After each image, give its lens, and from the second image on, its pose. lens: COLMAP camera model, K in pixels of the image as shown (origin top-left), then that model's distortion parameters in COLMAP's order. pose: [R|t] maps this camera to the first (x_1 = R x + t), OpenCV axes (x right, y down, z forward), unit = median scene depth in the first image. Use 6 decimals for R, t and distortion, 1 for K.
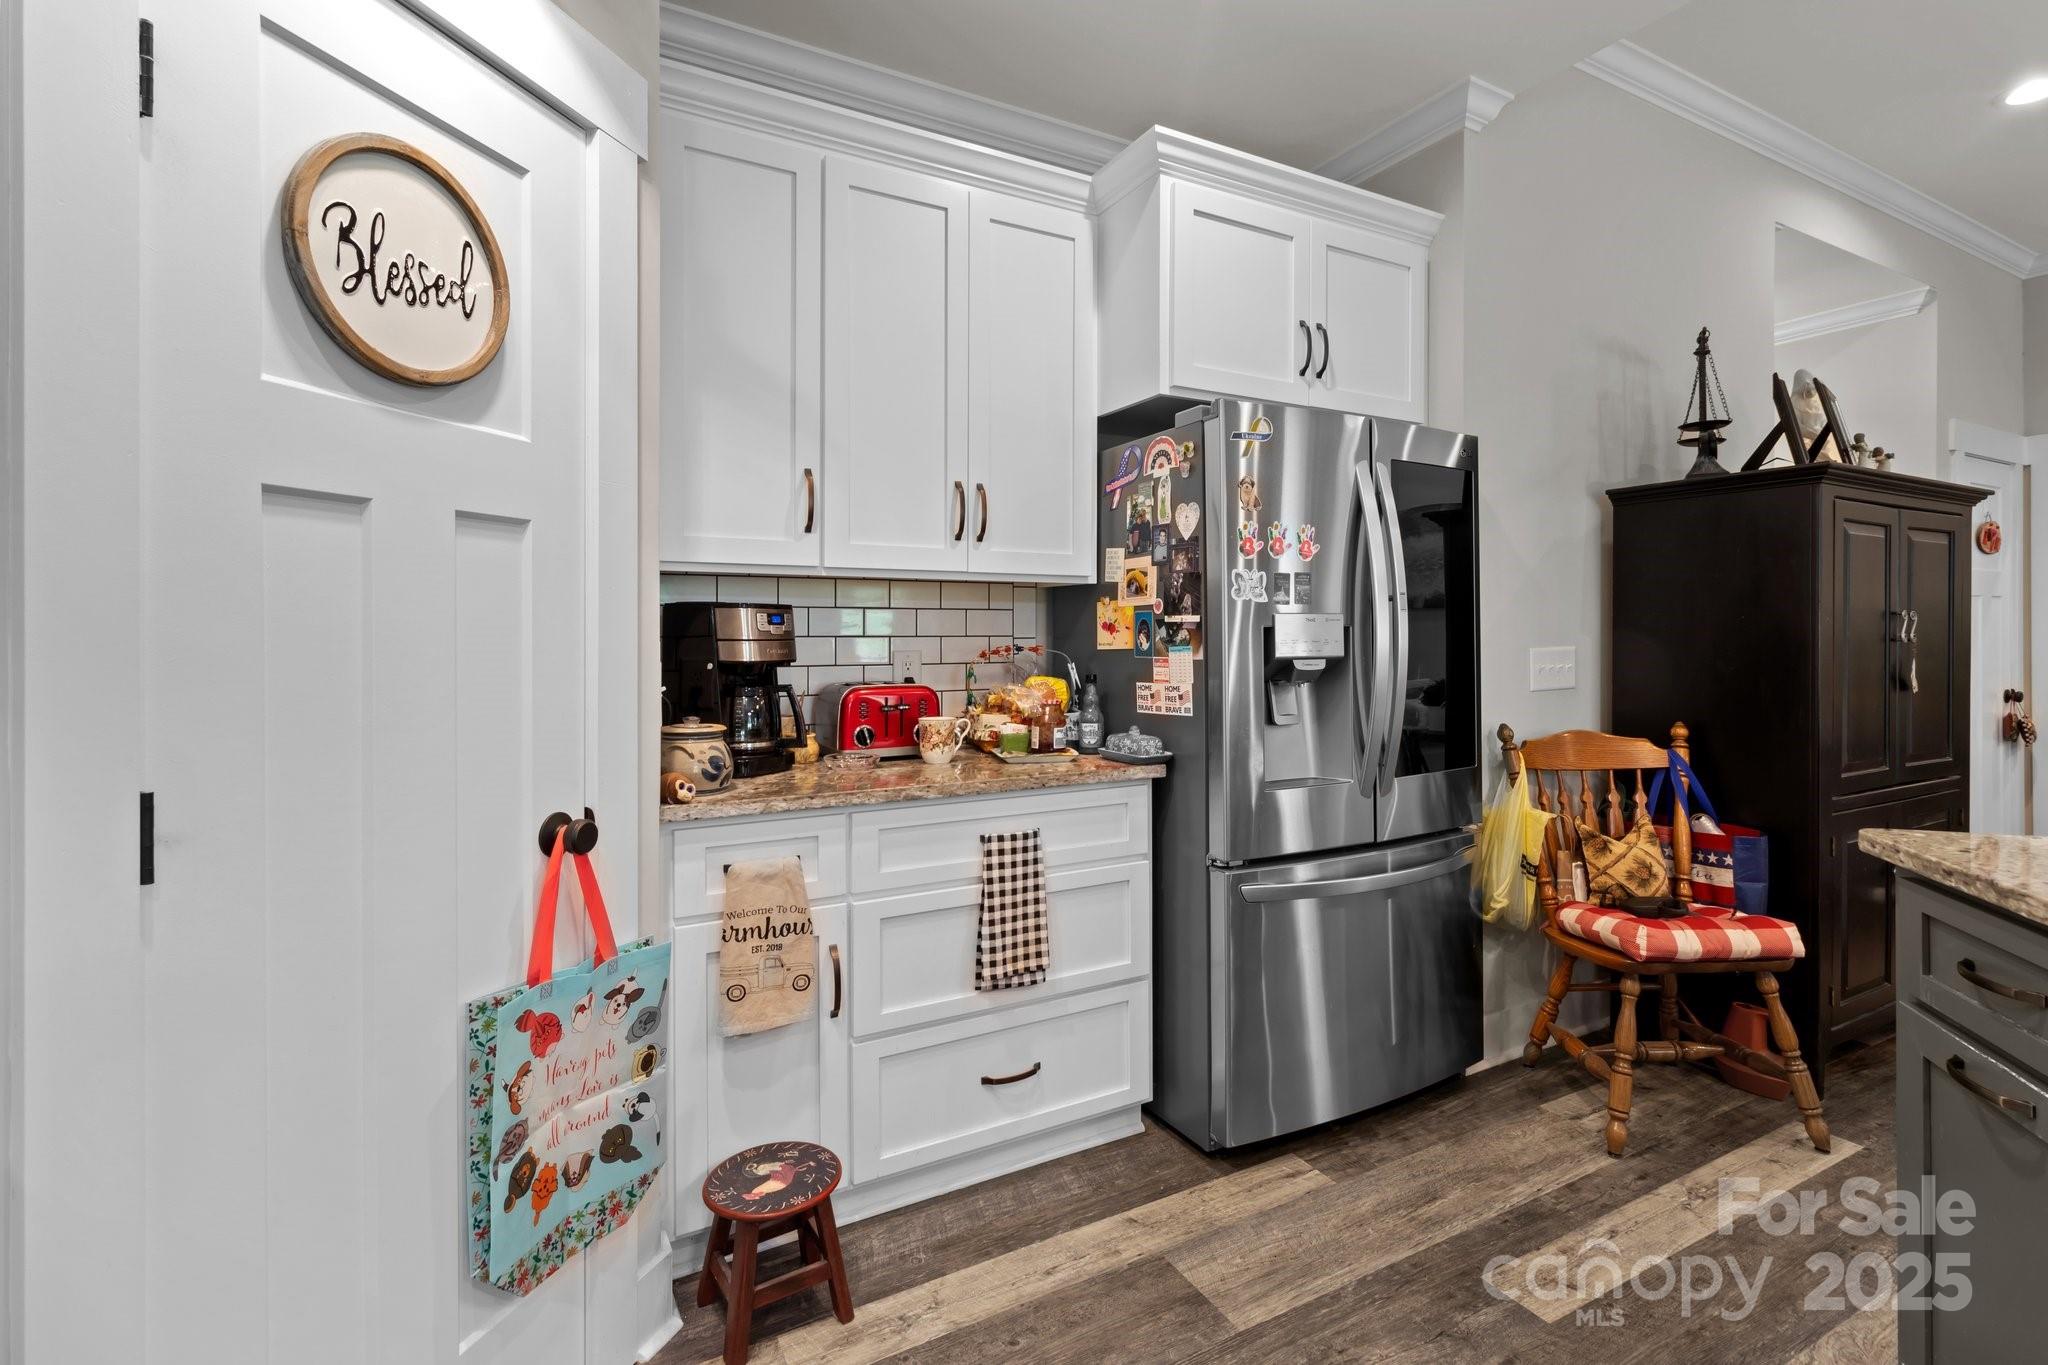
lens RADIAL K [[962.5, 0, 1053.8], [0, 962.5, 632.8], [0, 0, 1]] dist [-0.000336, 0.000759]
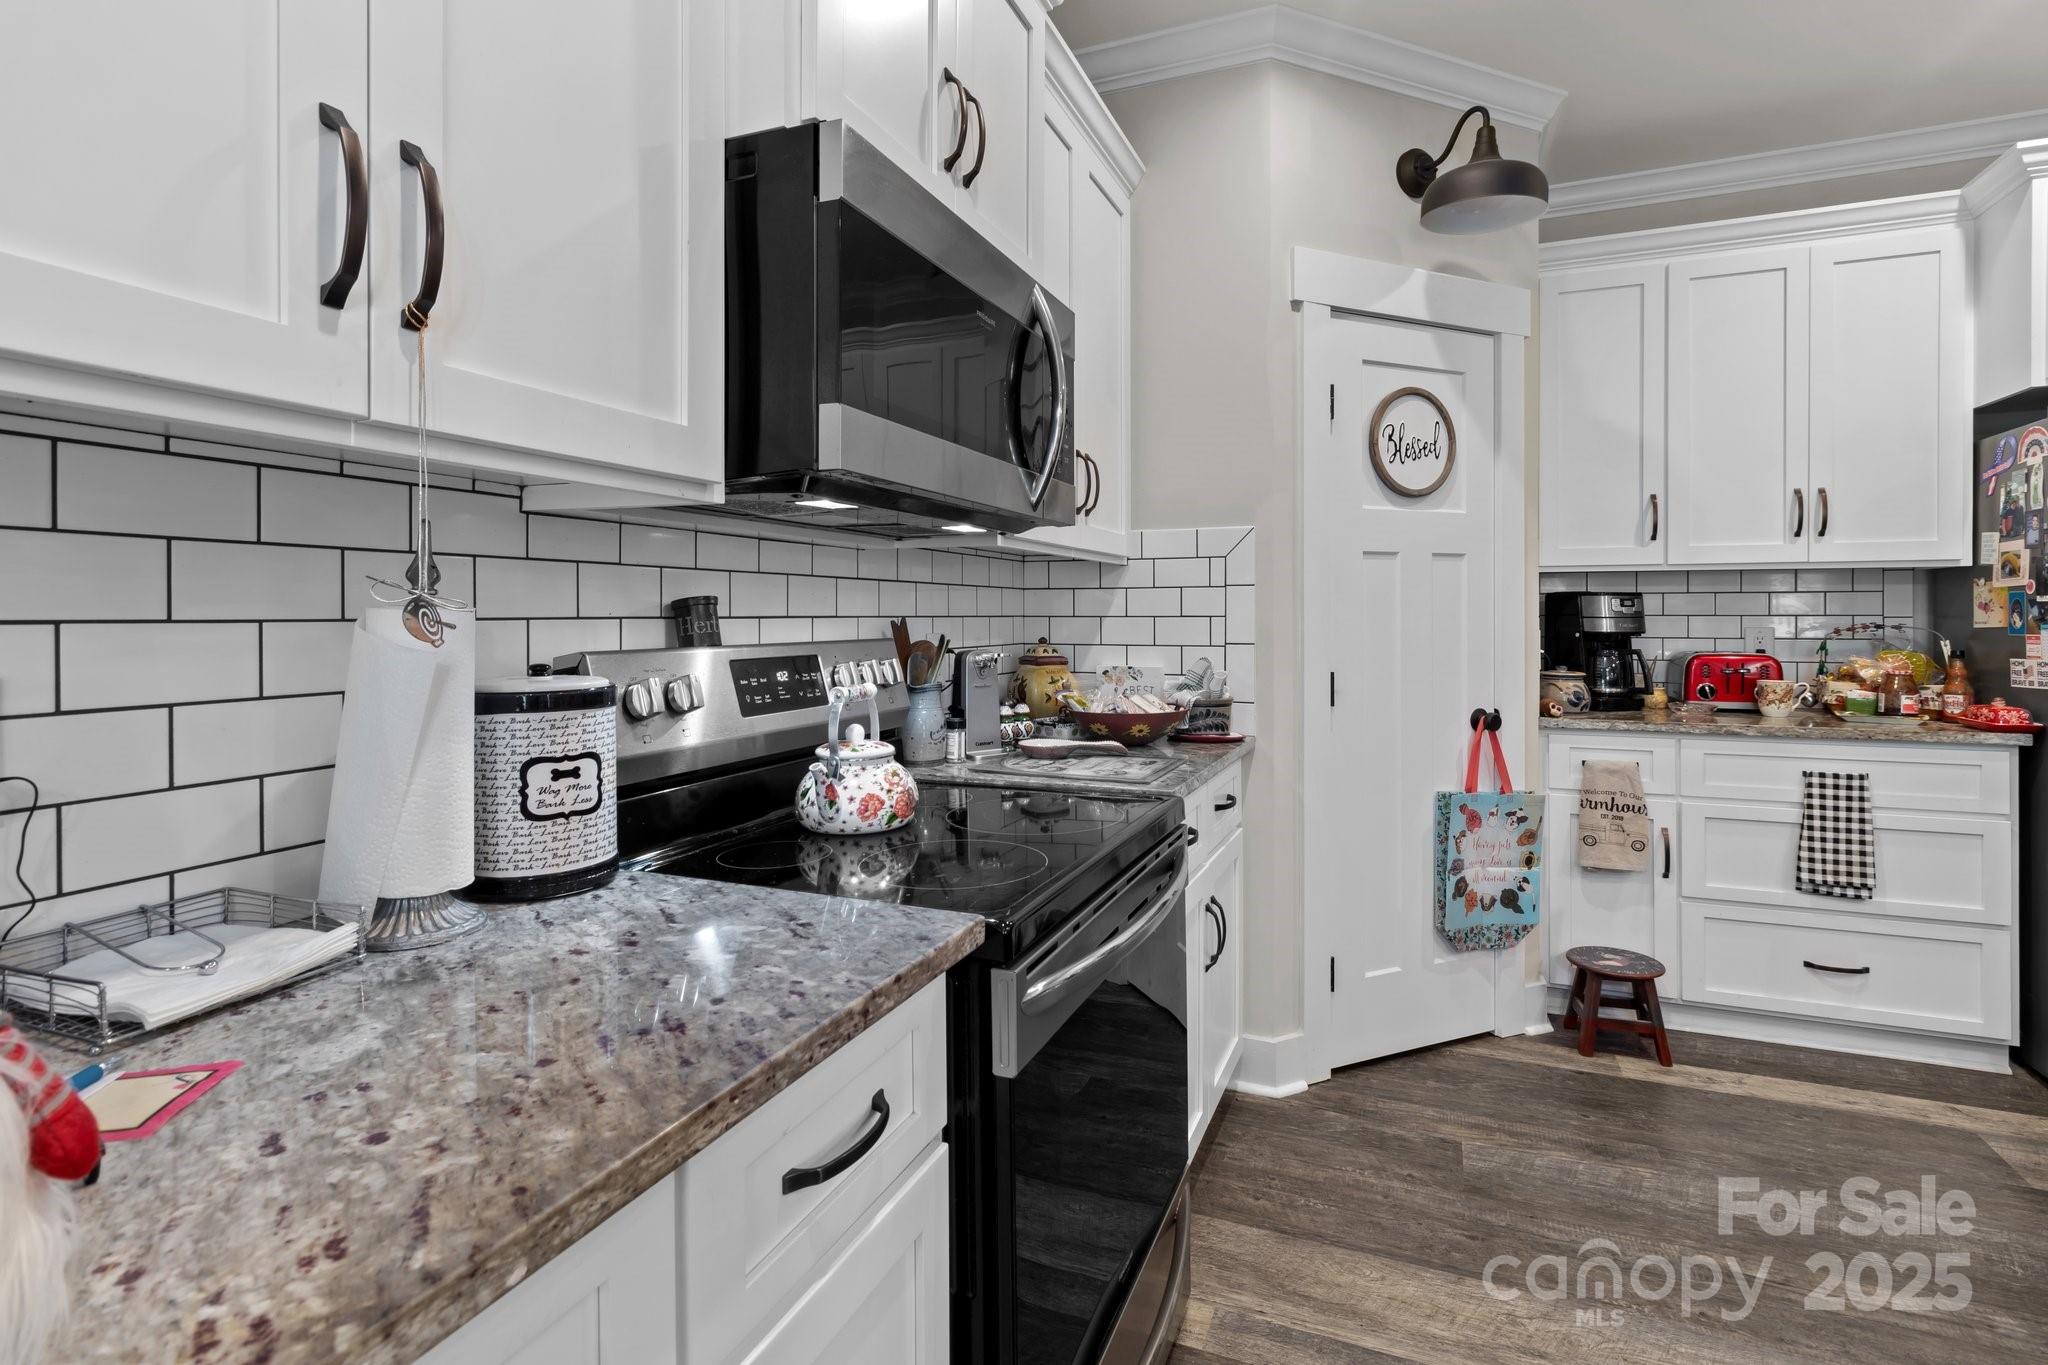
lens RADIAL K [[962.5, 0, 1042.2], [0, 962.5, 618.0], [0, 0, 1]] dist [-0.000336, 0.000759]
pose [[0.627874, 0.001714, -0.778313, 0.273510], [0.001645, 0.999992, 0.003529, 0.001847], [0.778313, -0.003497, 0.627866, -0.564268]]
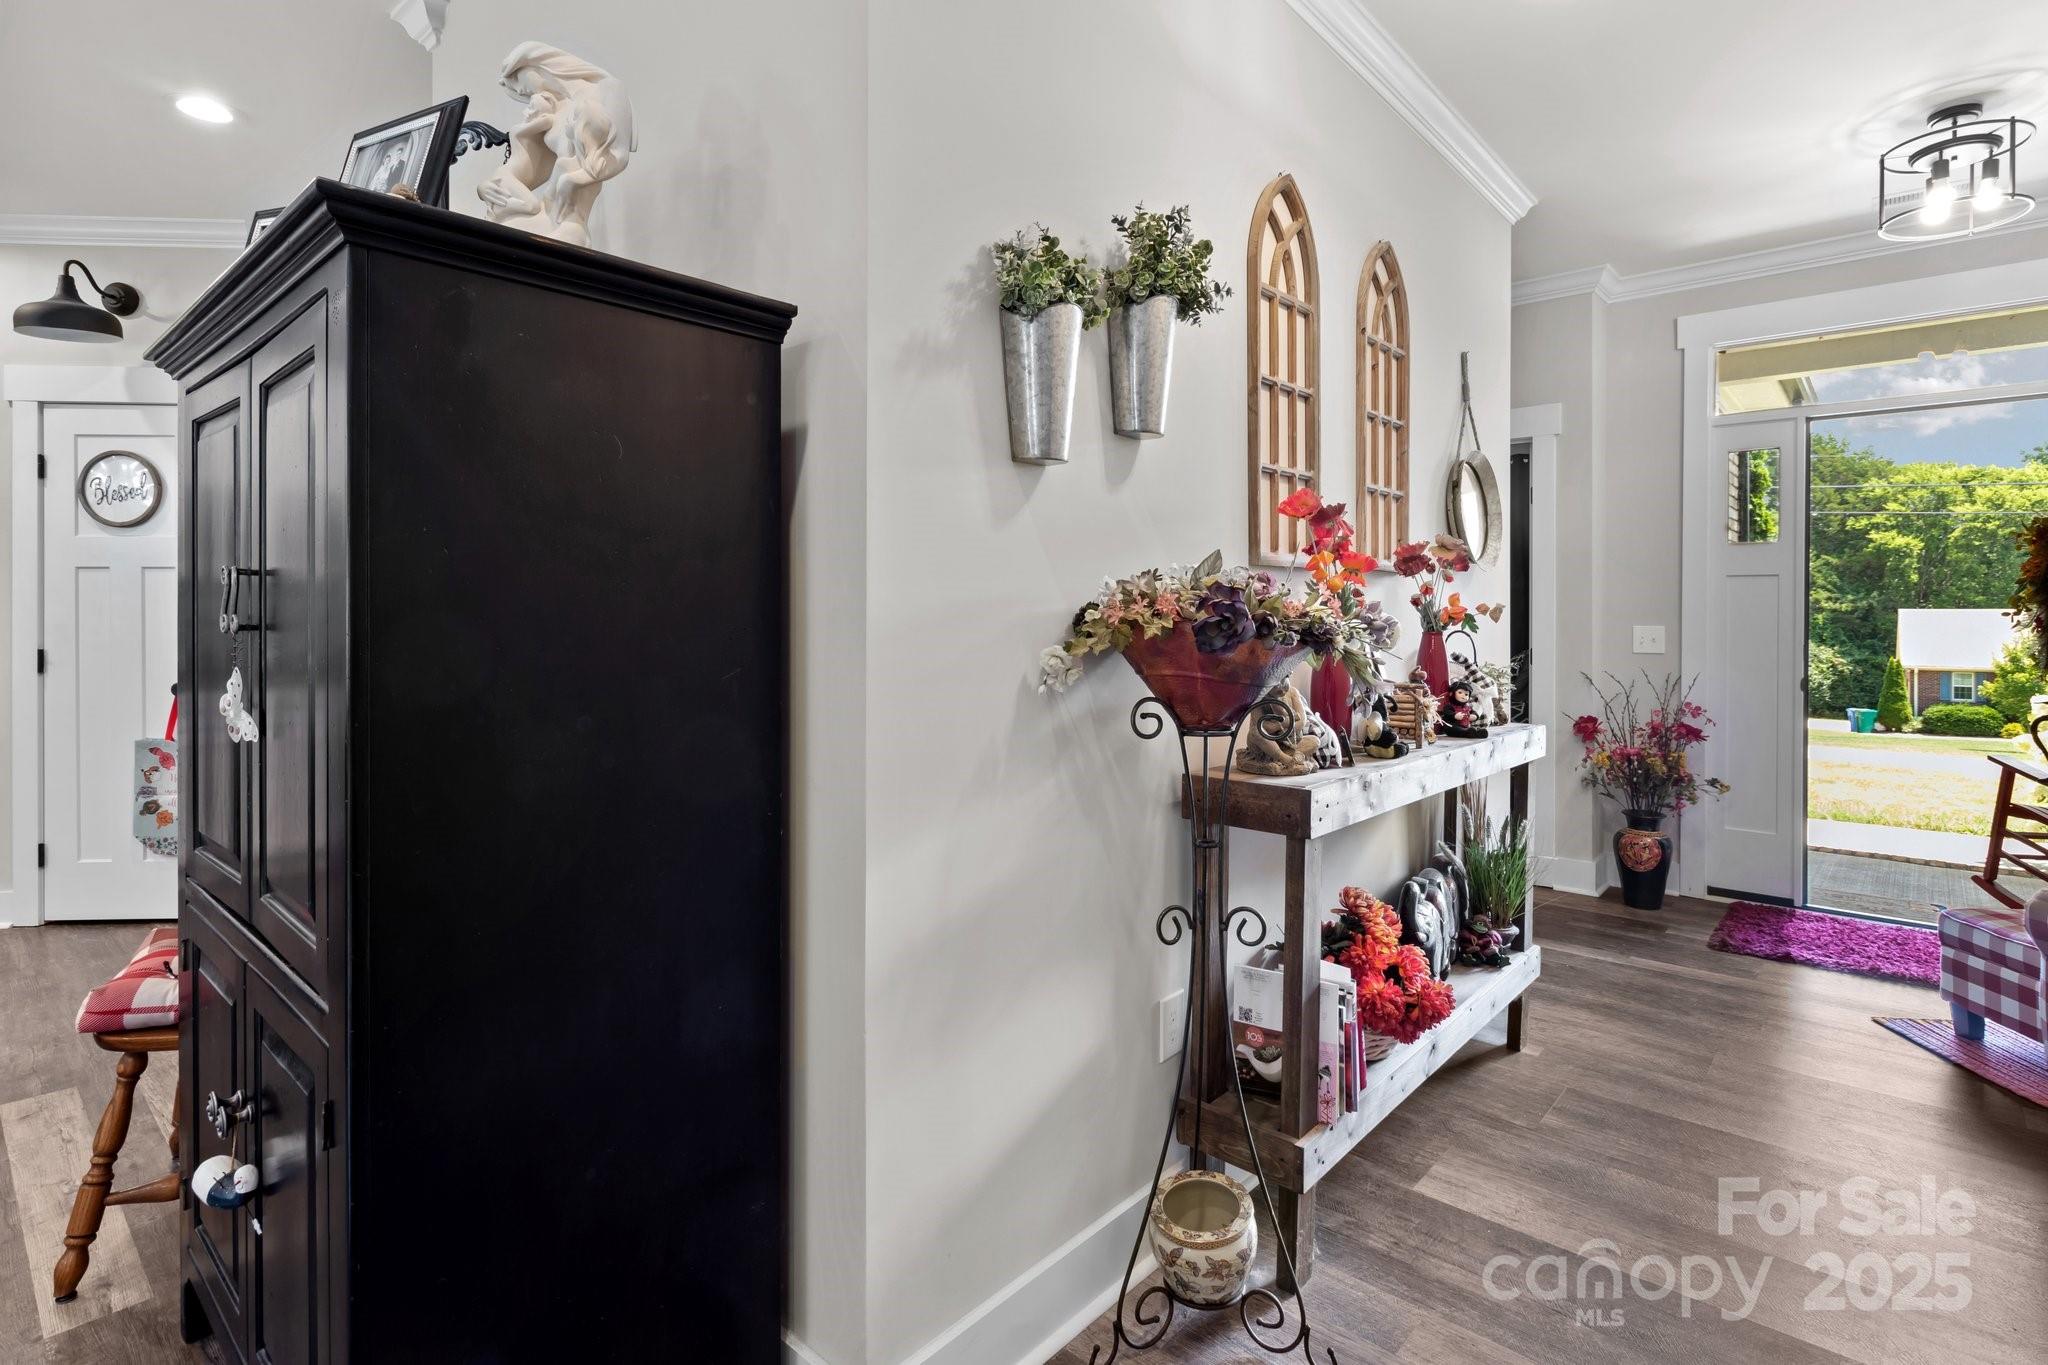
lens RADIAL K [[1013.0, 0, 1051.3], [0, 1013.0, 616.1], [0, 0, 1]] dist [-0.005403, -0.001432]
pose [[0.334103, 0.003249, -0.942531, 1.871802], [-0.006541, 0.999978, 0.001129, -0.000965], [0.942514, 0.005788, 0.334117, 1.528469]]
